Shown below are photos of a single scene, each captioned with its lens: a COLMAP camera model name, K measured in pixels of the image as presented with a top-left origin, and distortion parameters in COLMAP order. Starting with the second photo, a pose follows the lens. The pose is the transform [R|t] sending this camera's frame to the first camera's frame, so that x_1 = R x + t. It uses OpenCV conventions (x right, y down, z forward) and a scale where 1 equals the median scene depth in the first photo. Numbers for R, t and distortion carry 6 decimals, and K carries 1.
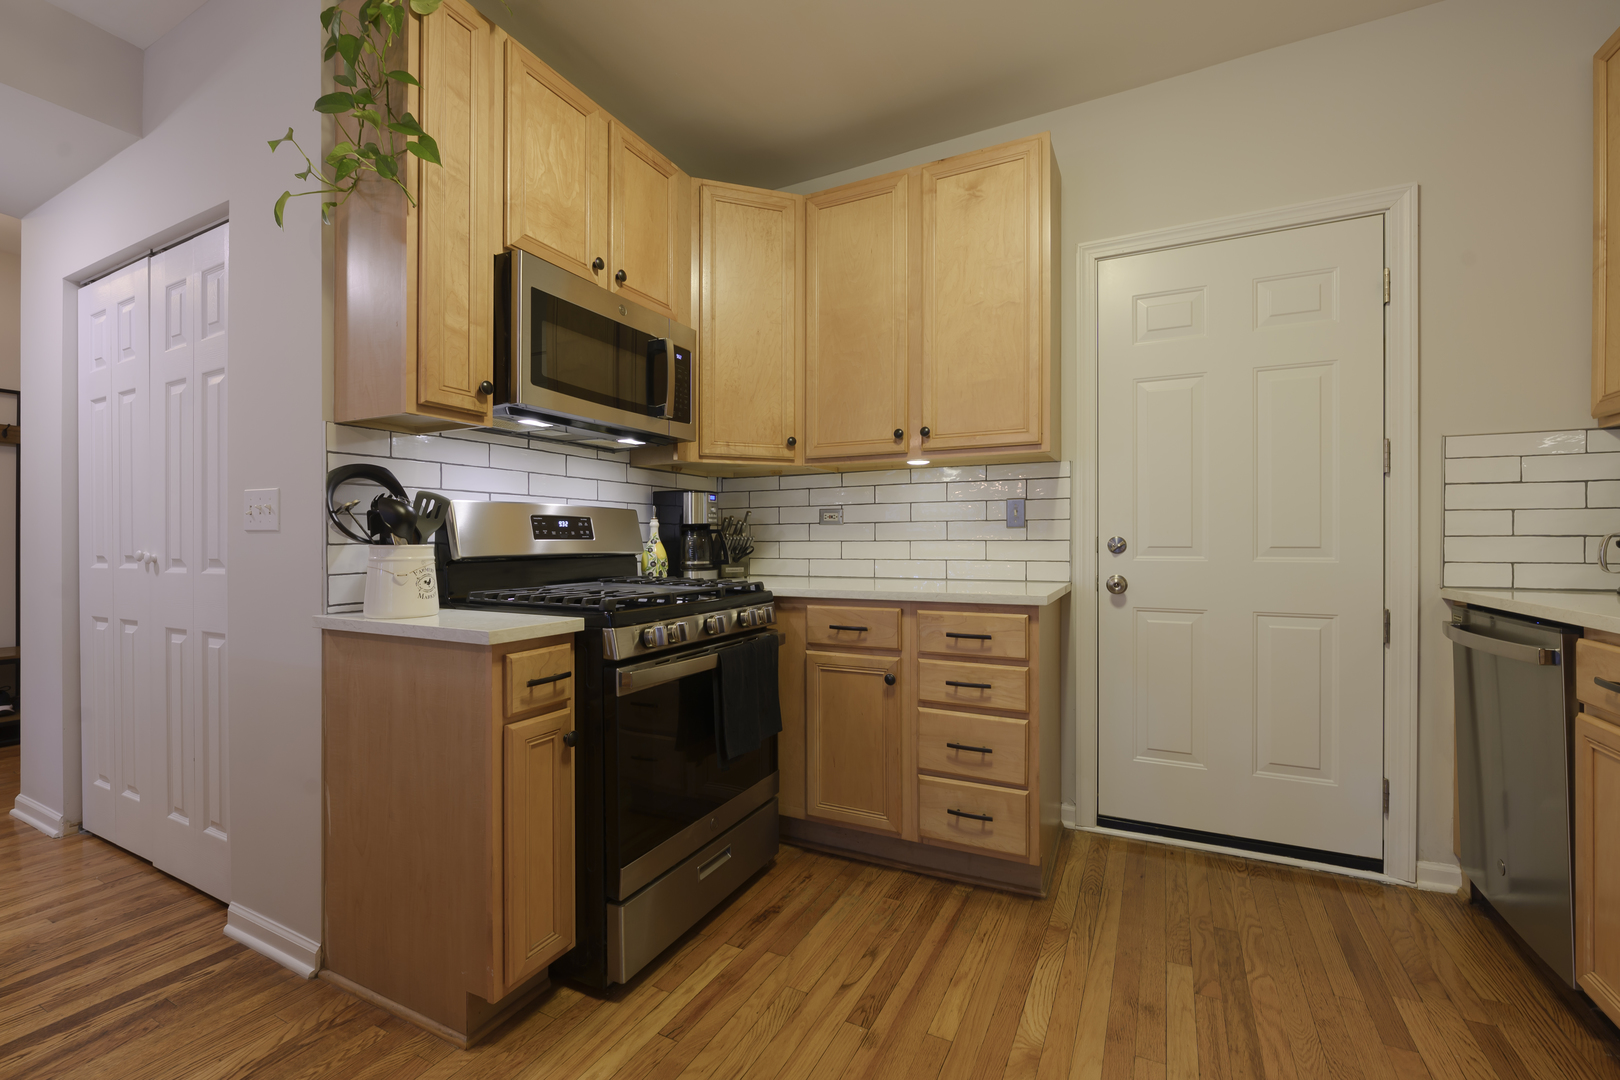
lens RADIAL K [[677.9, 0, 756.1], [0, 677.9, 537.3], [0, 0, 1]] dist [-0.002681, -0.000578]
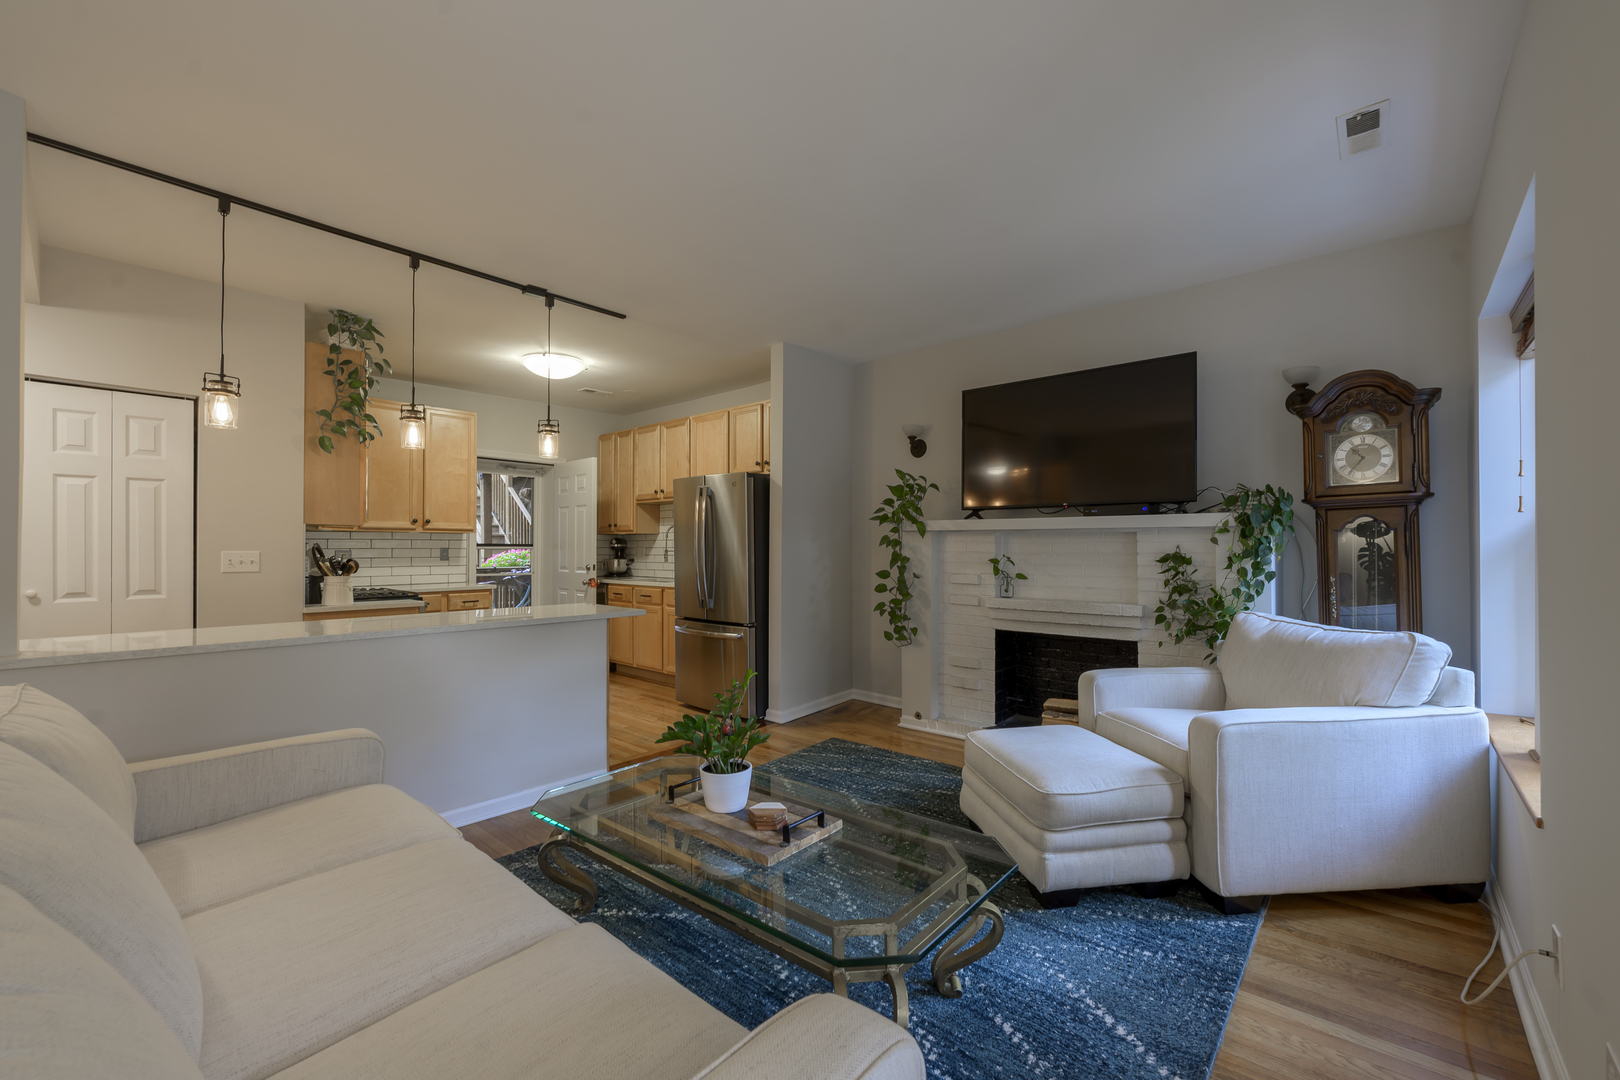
lens RADIAL K [[677.9, 0, 802.5], [0, 677.9, 543.4], [0, 0, 1]] dist [-0.002681, -0.000578]
pose [[0.230523, 0.007627, 0.973037, -2.031576], [-0.005490, 0.999964, -0.006538, -0.080974], [-0.973051, -0.003835, 0.230557, -0.958343]]
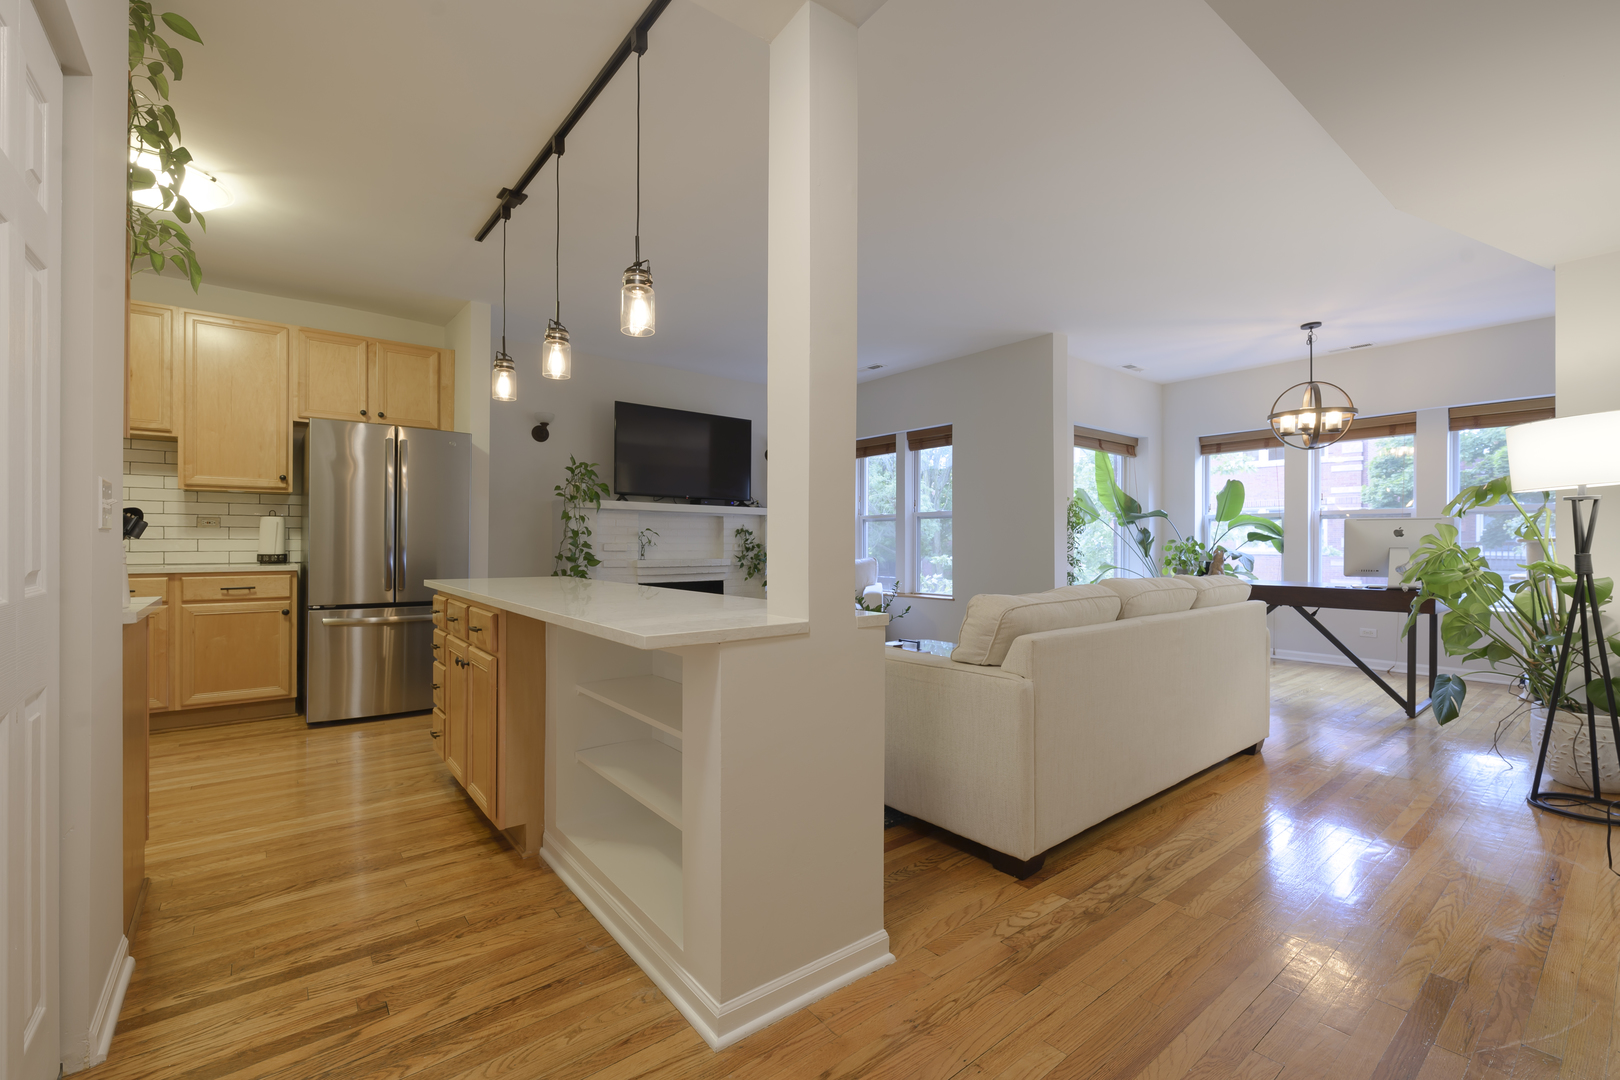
lens RADIAL K [[677.9, 0, 797.3], [0, 677.9, 544.9], [0, 0, 1]] dist [-0.002681, -0.000578]
pose [[-0.918608, -0.001908, 0.395166, -1.600359], [-0.003667, 0.999986, -0.003695, 0.009673], [-0.395153, -0.004844, -0.918602, 1.227221]]
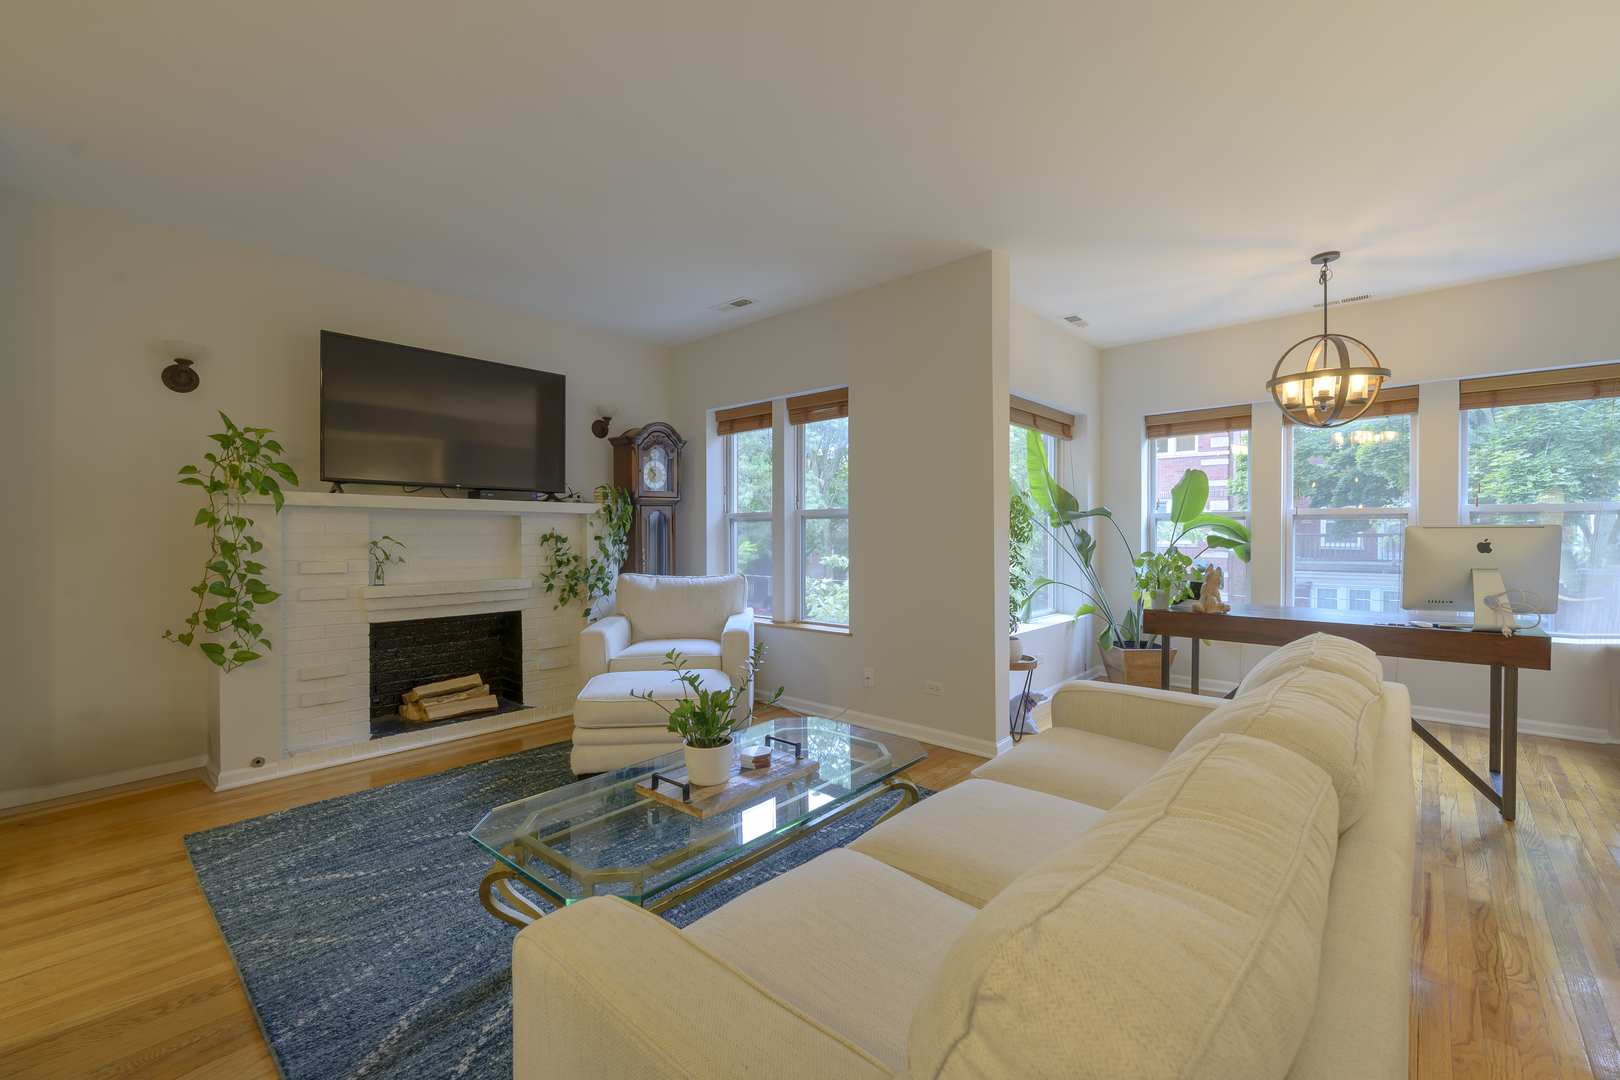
lens RADIAL K [[677.9, 0, 799.1], [0, 677.9, 539.7], [0, 0, 1]] dist [-0.002681, -0.000578]
pose [[-0.970734, 0.000862, 0.240155, -1.419460], [0.001827, 0.999991, 0.003797, -0.060708], [-0.240150, 0.004125, -0.970727, 0.381748]]
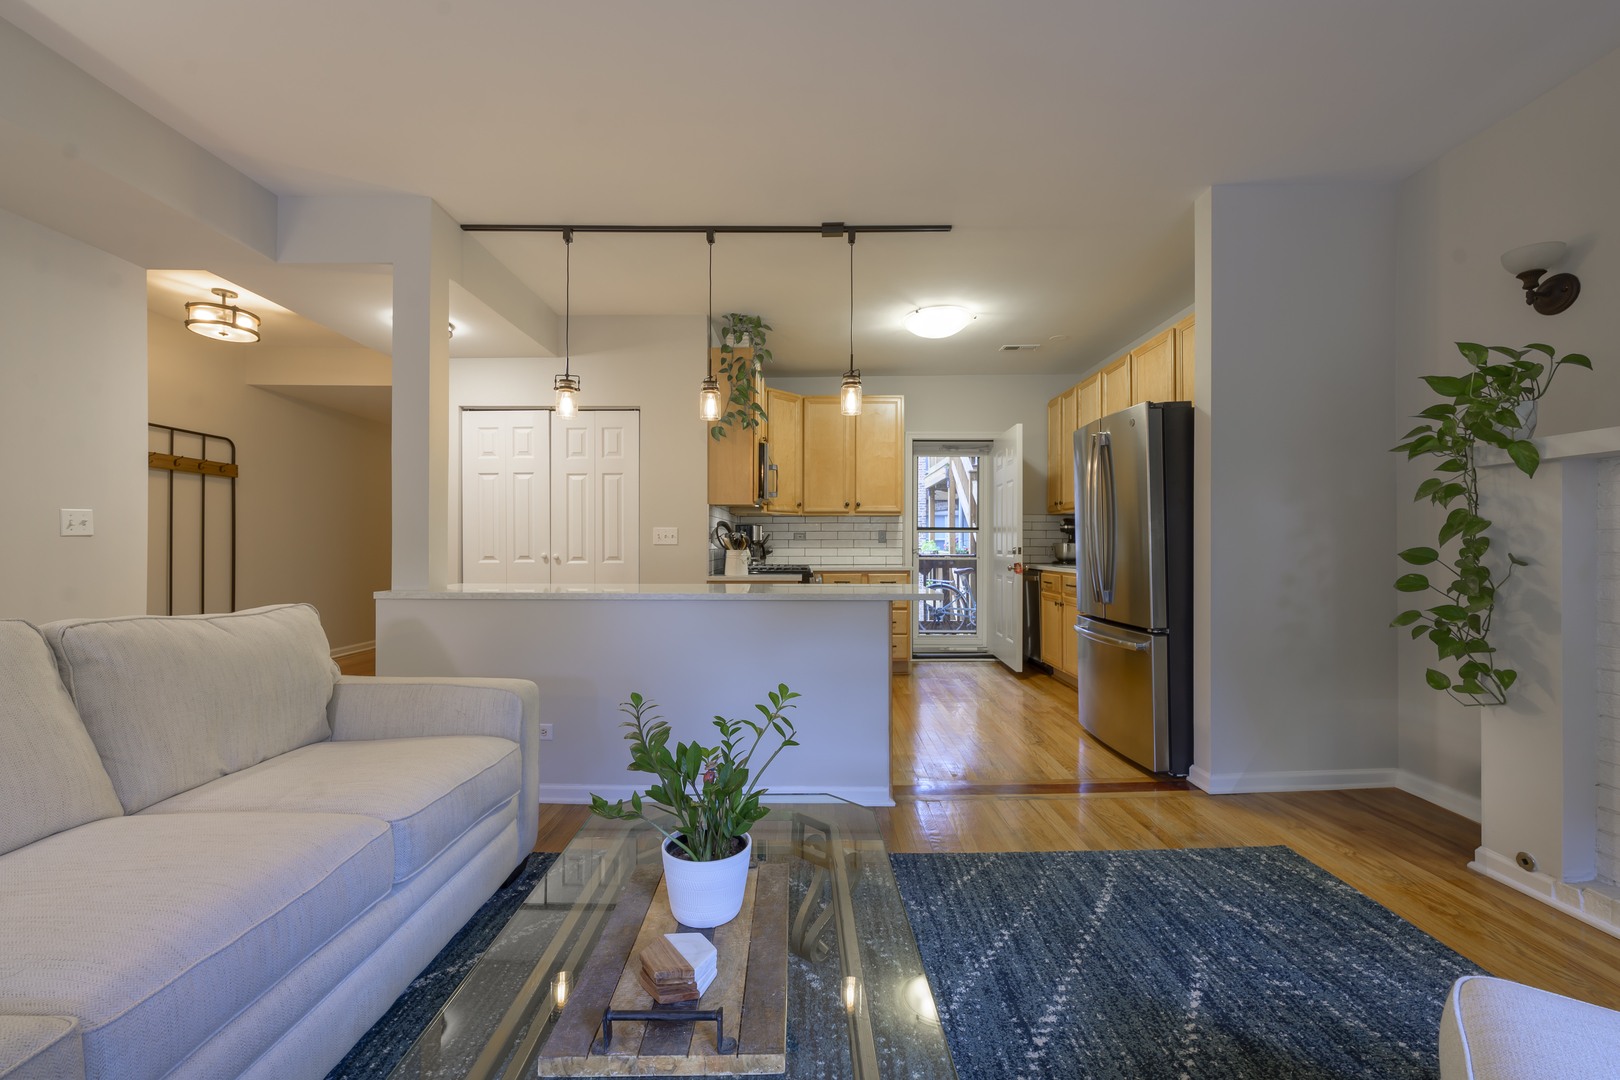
lens RADIAL K [[655.6, 0, 787.8], [0, 655.6, 538.8], [0, 0, 1]] dist [-0.005661, 0.000424]
pose [[0.887242, 0.006029, 0.461265, -1.256639], [-0.003591, 0.999975, -0.006164, -0.015434], [-0.461291, 0.003813, 0.887241, -1.172172]]
